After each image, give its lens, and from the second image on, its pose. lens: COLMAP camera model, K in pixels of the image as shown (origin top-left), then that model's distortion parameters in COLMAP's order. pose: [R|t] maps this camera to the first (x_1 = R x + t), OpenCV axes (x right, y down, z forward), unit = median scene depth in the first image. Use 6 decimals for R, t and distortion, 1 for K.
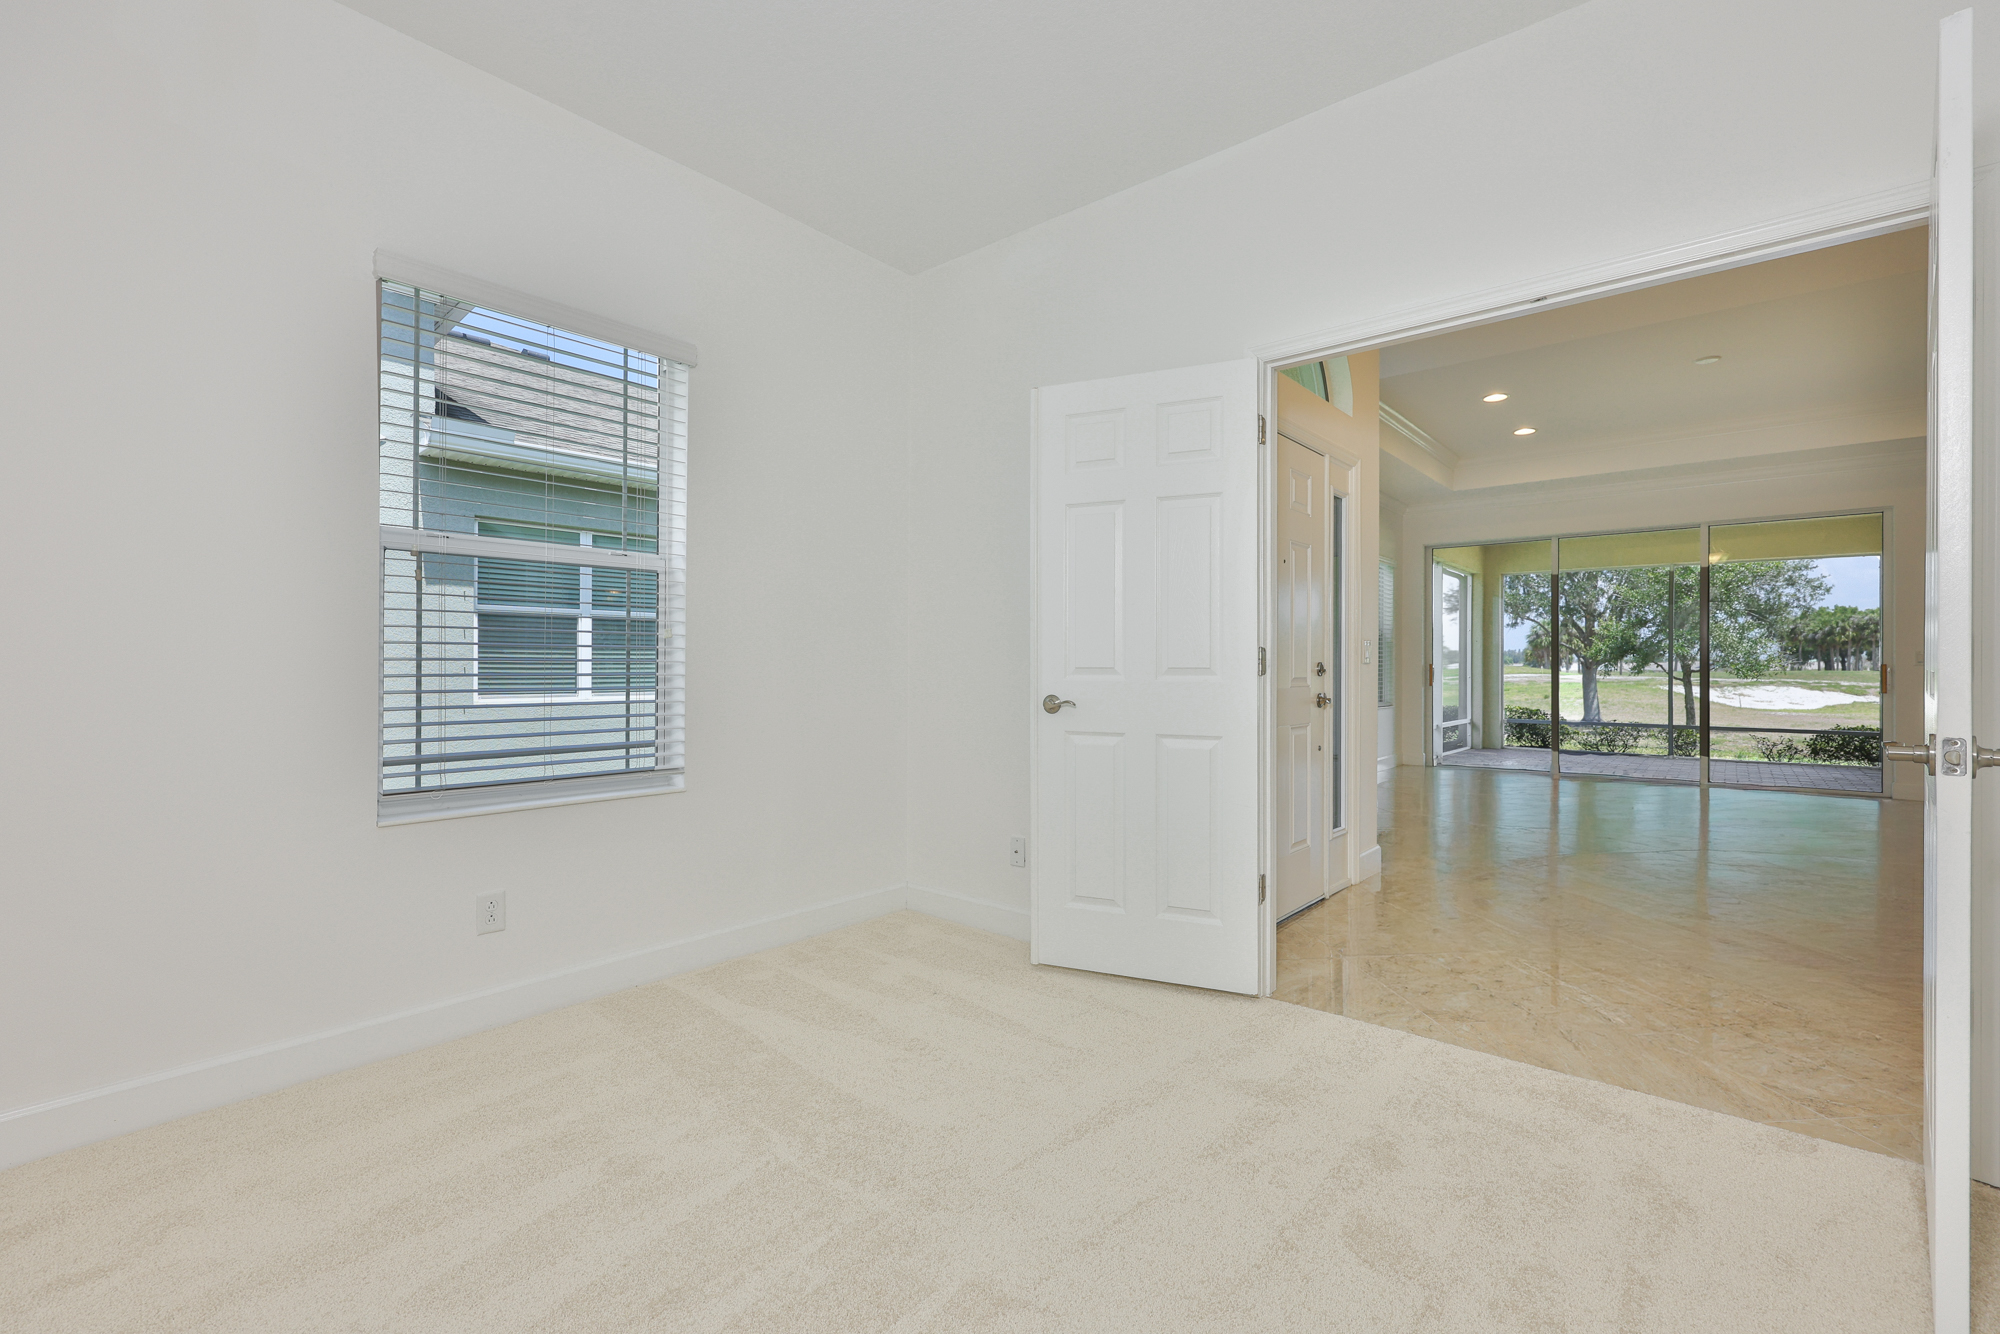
lens RADIAL K [[850.7, 0, 1022.9], [0, 850.7, 662.4], [0, 0, 1]] dist [-0.003930, 0.002269]
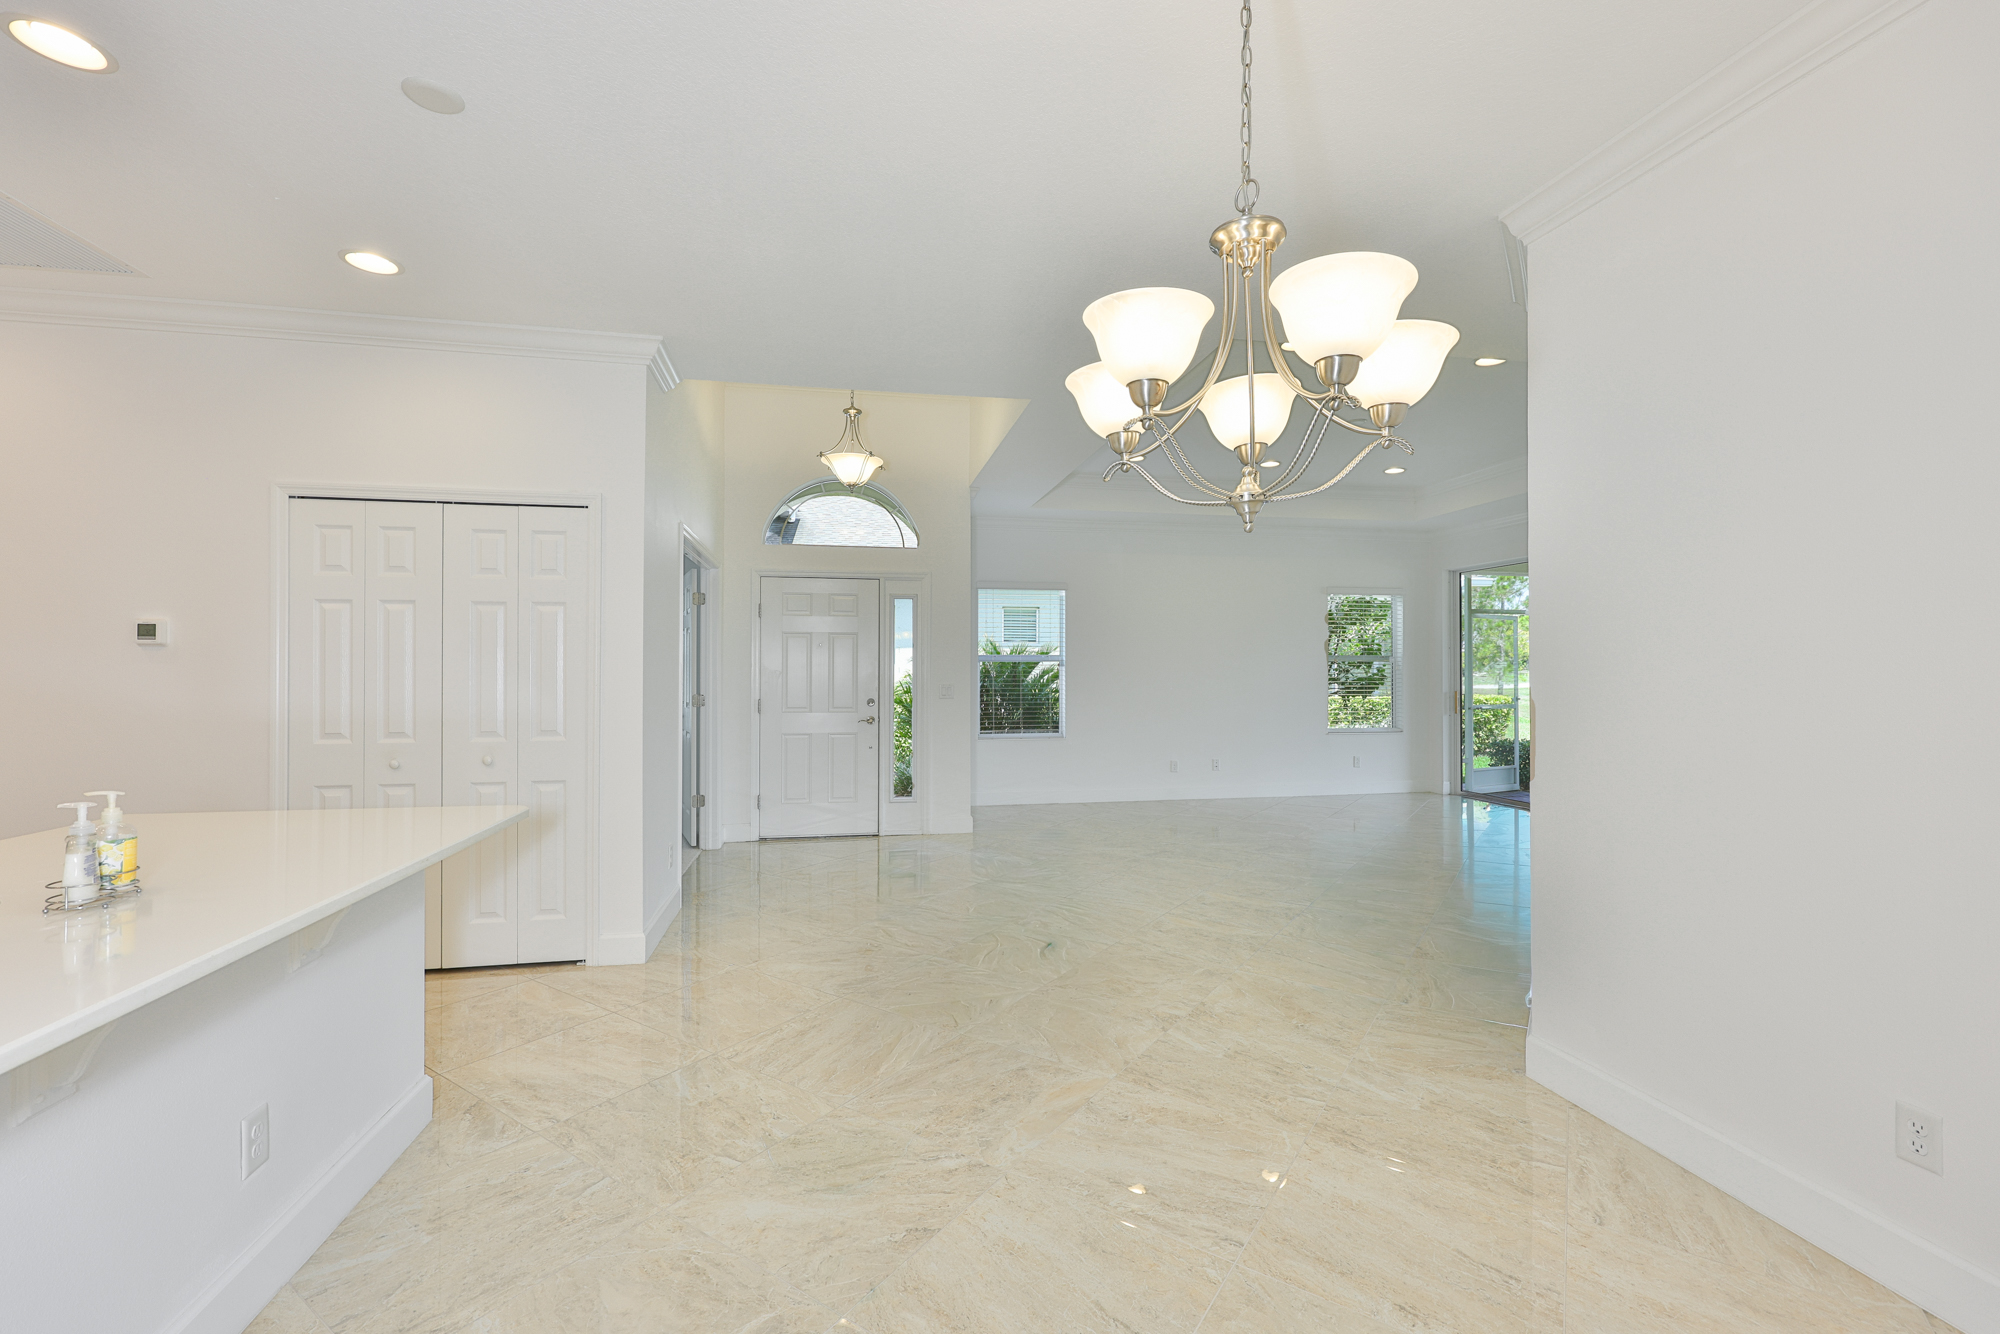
lens RADIAL K [[850.7, 0, 1004.2], [0, 850.7, 661.3], [0, 0, 1]] dist [-0.003930, 0.002269]
pose [[0.782069, -0.005301, -0.623170, 0.432536], [0.000941, 0.999973, -0.007326, -0.016187], [0.623192, 0.005143, 0.782052, -0.054136]]
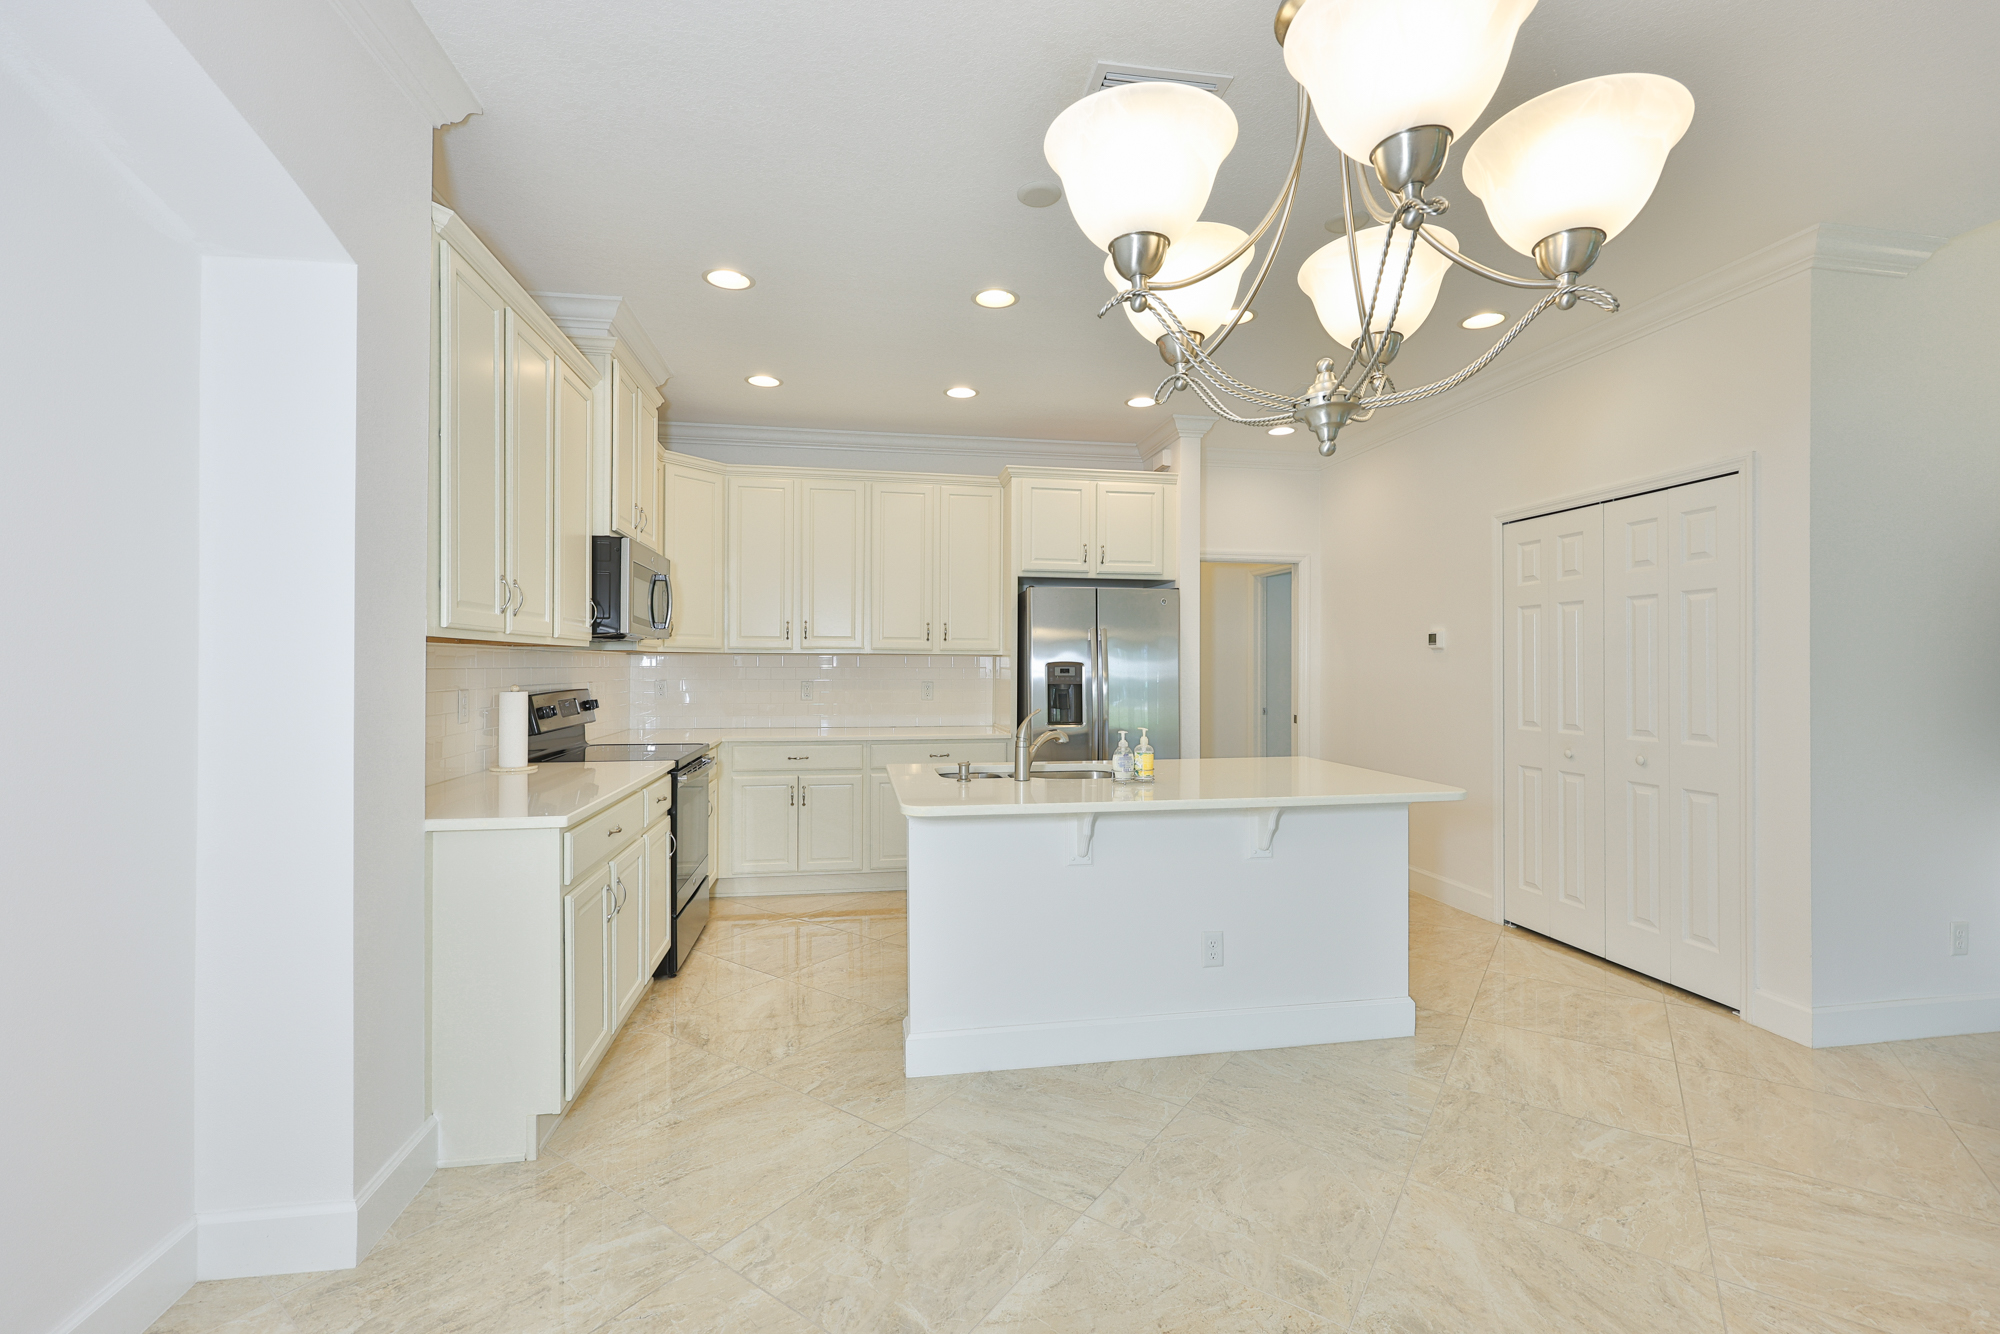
lens RADIAL K [[850.7, 0, 993.9], [0, 850.7, 662.9], [0, 0, 1]] dist [-0.003930, 0.002269]
pose [[-0.644867, -0.003816, -0.764285, 0.460037], [0.003490, 0.999962, -0.007937, -0.015281], [0.764287, -0.007786, -0.644829, 0.062335]]
